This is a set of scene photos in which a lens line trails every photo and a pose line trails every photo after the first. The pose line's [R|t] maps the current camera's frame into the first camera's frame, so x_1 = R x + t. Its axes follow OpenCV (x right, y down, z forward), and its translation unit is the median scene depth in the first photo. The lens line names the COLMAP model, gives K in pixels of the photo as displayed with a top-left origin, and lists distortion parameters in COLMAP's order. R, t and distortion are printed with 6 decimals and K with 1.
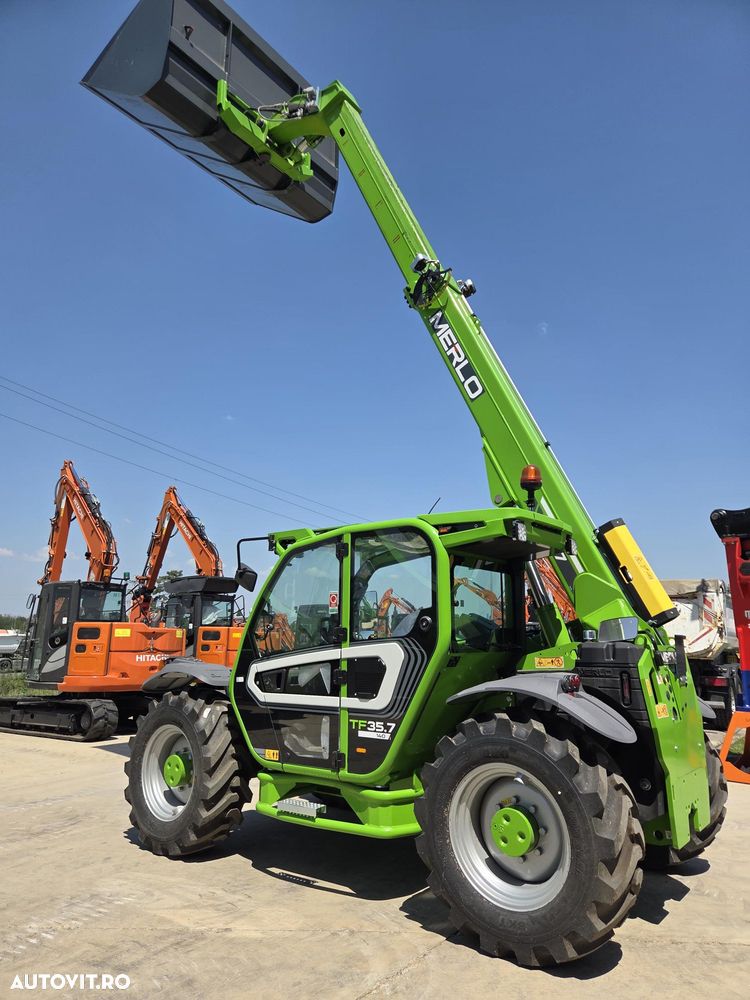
lens RADIAL K [[662.9, 0, 385.0], [0, 662.9, 509.4], [0, 0, 1]] dist [0.071626, -0.061187]
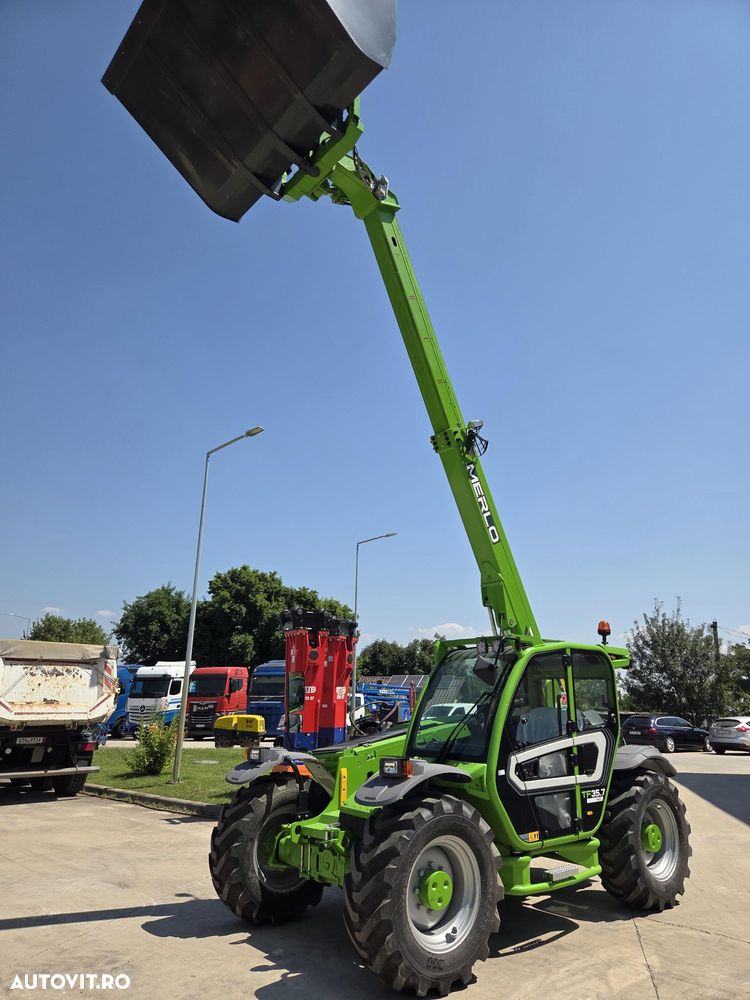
lens RADIAL K [[686.0, 0, 375.0], [0, 686.0, 500.0], [0, 0, 1]] dist [0.082686, -0.071211]
pose [[0.220744, 0.261309, 0.939675, -1.448011], [-0.193809, 0.955981, -0.220314, 0.125116], [-0.955882, -0.133485, 0.261671, 0.982238]]
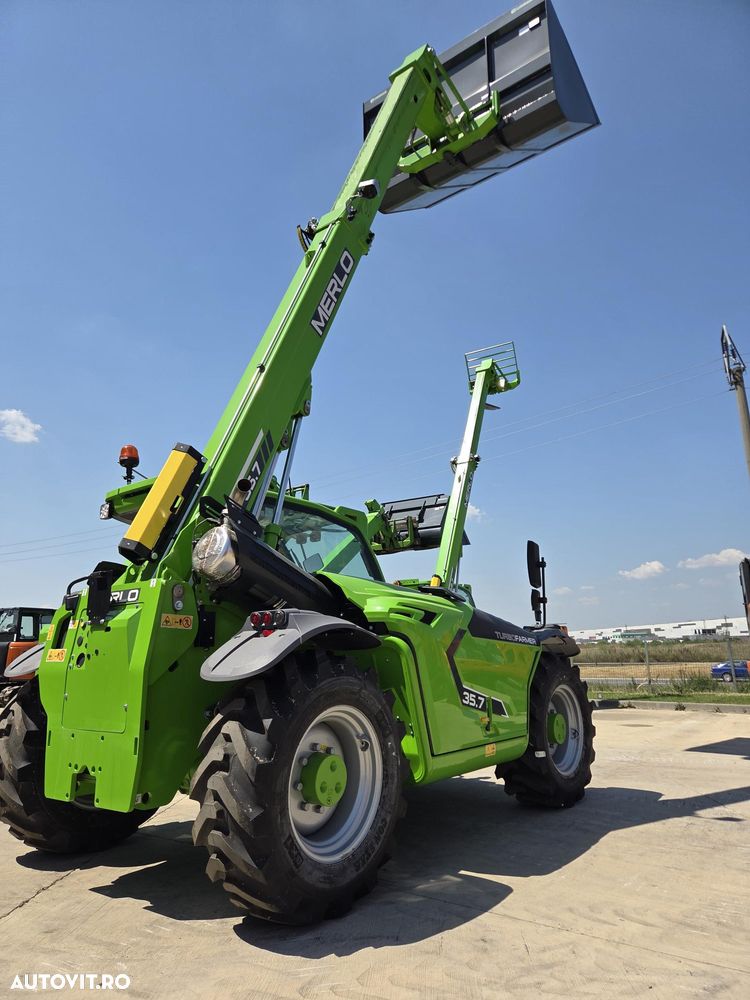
lens RADIAL K [[662.2, 0, 375.0], [0, 662.2, 500.0], [0, 0, 1]] dist [0.062945, -0.038299]
pose [[-0.001517, -0.235354, -0.971909, 1.131650], [0.213723, 0.949377, -0.230231, 0.324723], [0.976893, -0.208068, 0.048860, 1.155185]]
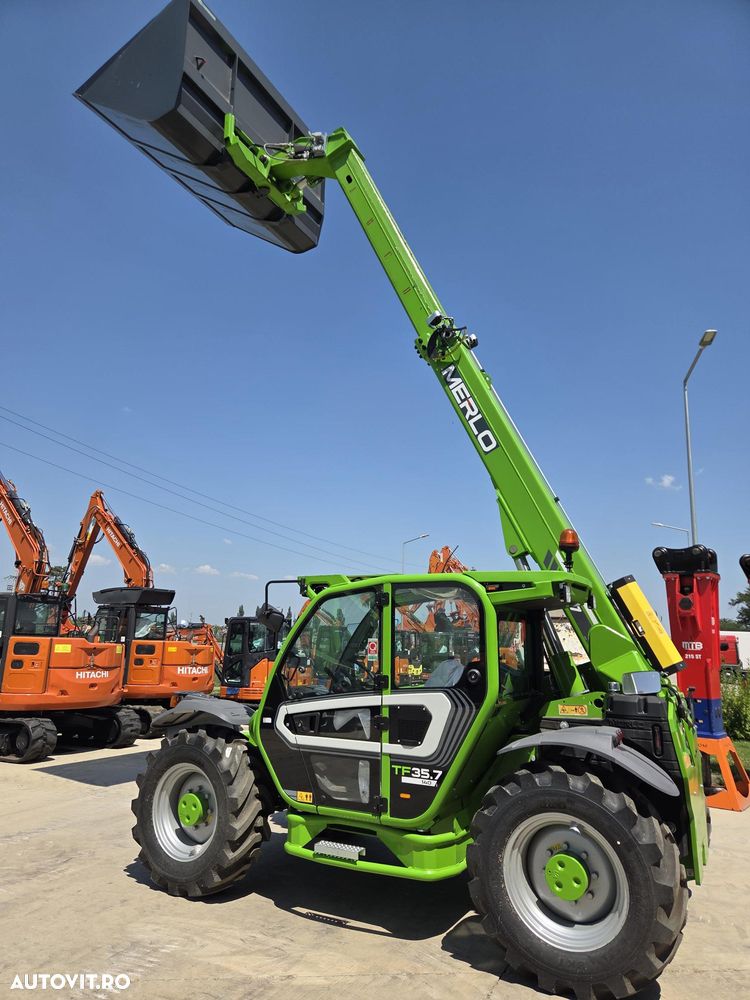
lens RADIAL K [[662.4, 0, 361.6], [0, 662.4, 503.2], [0, 0, 1]] dist [0.071000, -0.057652]
pose [[0.991705, 0.040149, 0.122101, -0.216559], [-0.038933, 0.999166, -0.012327, -0.071395], [-0.122494, 0.007471, 0.992441, -0.033275]]
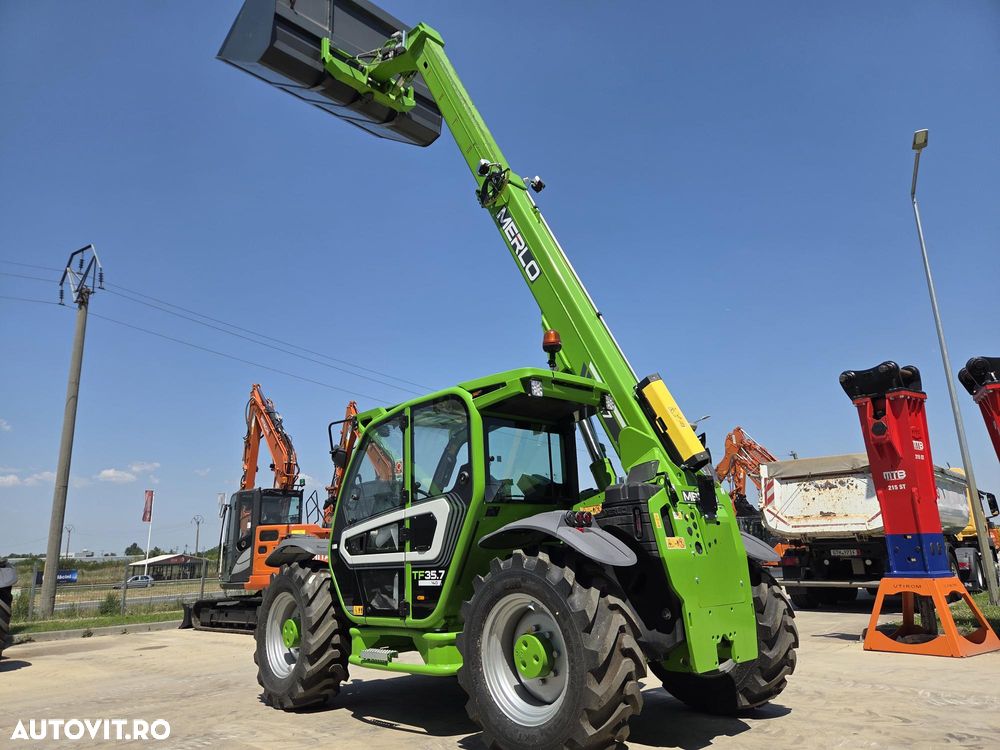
lens RADIAL K [[662.9, 0, 486.9], [0, 662.9, 374.0], [0, 0, 1]] dist [0.071626, -0.061187]
pose [[0.984241, -0.085930, -0.154548, 0.240299], [0.075087, 0.994376, -0.074690, 0.069929], [0.160097, 0.061908, 0.985158, -0.090411]]
